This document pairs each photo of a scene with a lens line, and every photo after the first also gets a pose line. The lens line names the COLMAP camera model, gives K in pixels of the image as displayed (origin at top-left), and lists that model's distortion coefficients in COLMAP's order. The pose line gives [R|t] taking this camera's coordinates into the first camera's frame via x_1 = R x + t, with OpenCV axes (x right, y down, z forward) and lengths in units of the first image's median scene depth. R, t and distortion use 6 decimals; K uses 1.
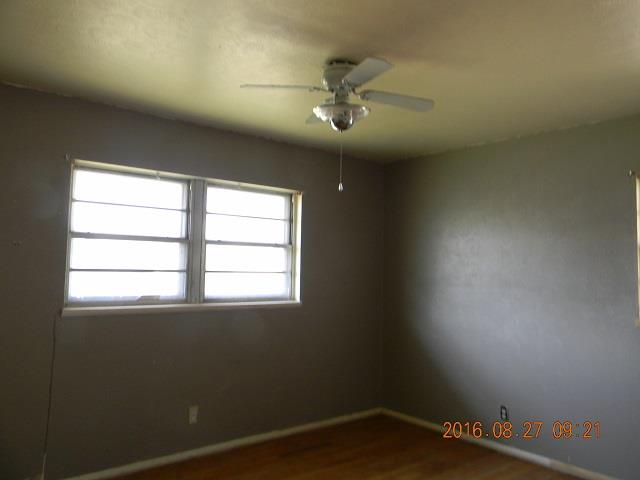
lens RADIAL K [[517.5, 0, 320.0], [0, 517.5, 240.0], [0, 0, 1]] dist [0.009864, -0.000719]
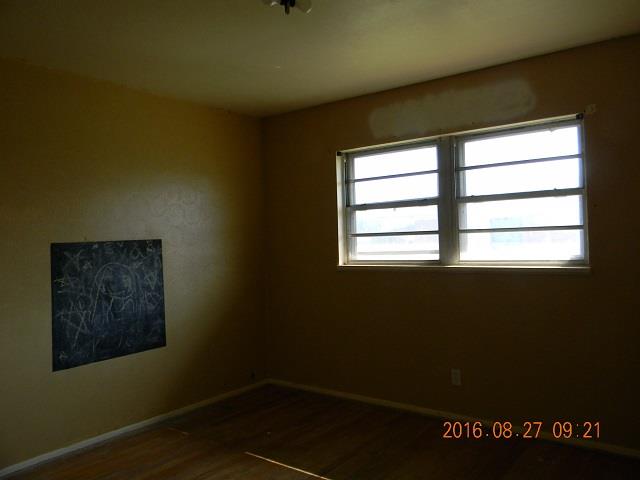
lens RADIAL K [[517.5, 0, 320.0], [0, 517.5, 240.0], [0, 0, 1]] dist [0.009864, -0.000719]
pose [[0.219862, -0.015356, -0.975410, 0.664022], [0.100846, 0.994877, 0.007069, 0.044977], [0.970304, -0.099920, 0.220284, 0.551222]]
